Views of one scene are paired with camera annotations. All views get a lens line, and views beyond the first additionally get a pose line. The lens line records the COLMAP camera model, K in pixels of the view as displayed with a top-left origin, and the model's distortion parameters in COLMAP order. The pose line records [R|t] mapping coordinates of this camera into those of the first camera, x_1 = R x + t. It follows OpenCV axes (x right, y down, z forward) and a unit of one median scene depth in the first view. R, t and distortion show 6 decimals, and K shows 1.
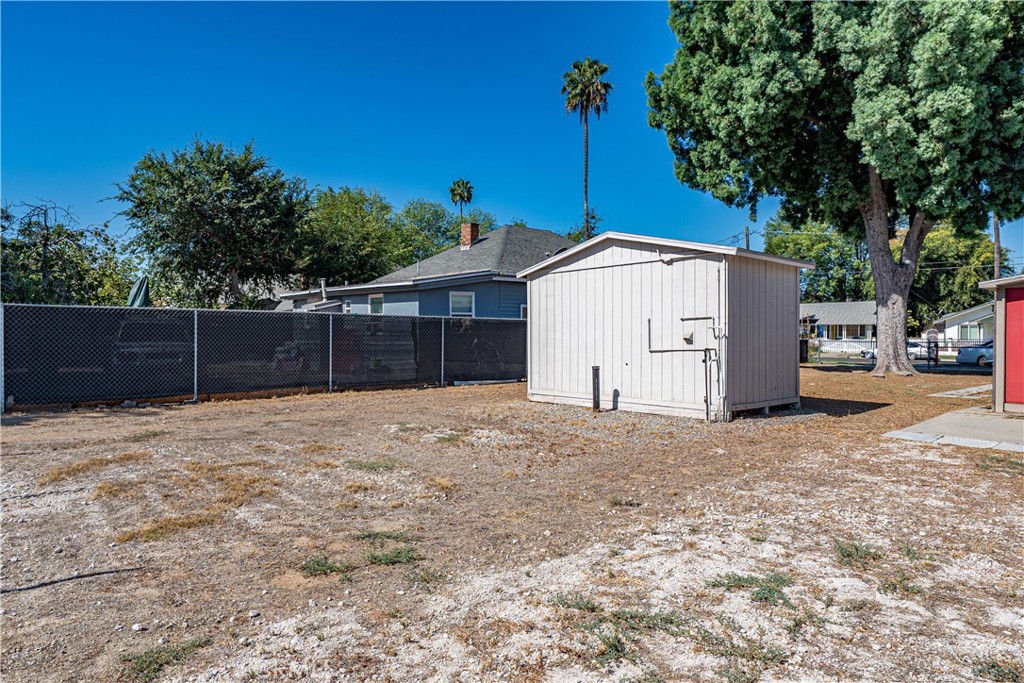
lens RADIAL K [[618.9, 0, 512.0], [0, 618.9, 341.5], [0, 0, 1]] dist [-0.002574, 0.000023]
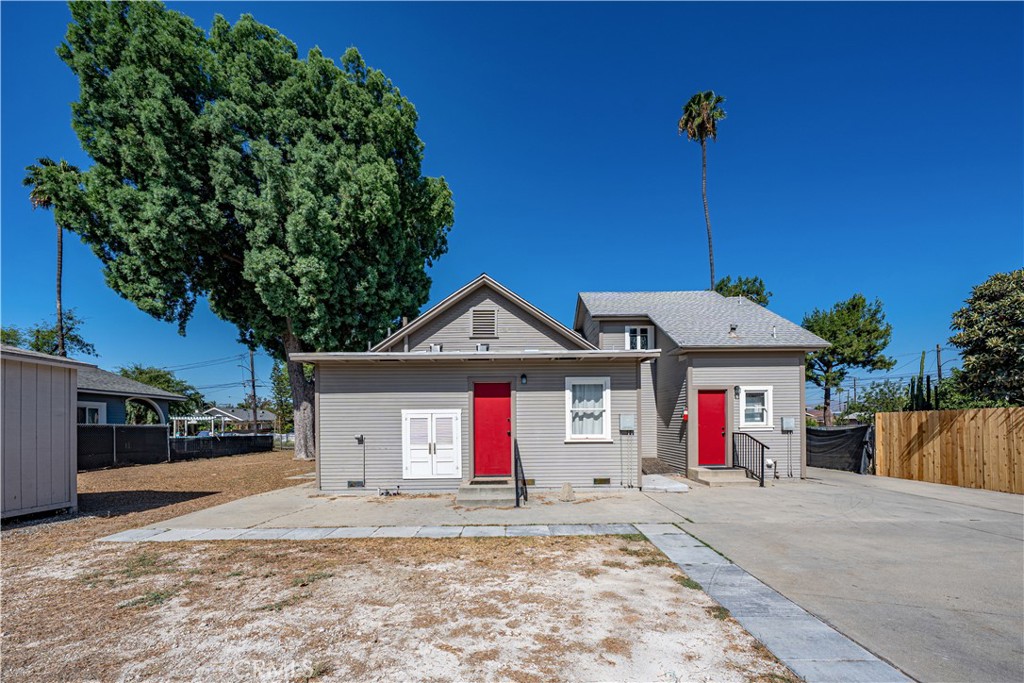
lens RADIAL K [[410.7, 0, 513.8], [0, 410.7, 421.4], [0, 0, 1]] dist [0.000086, -0.000042]
pose [[0.665893, 0.003012, 0.746041, 0.281883], [0.020129, 0.999555, -0.022002, -0.005142], [-0.745776, 0.029668, 0.665536, 0.034748]]
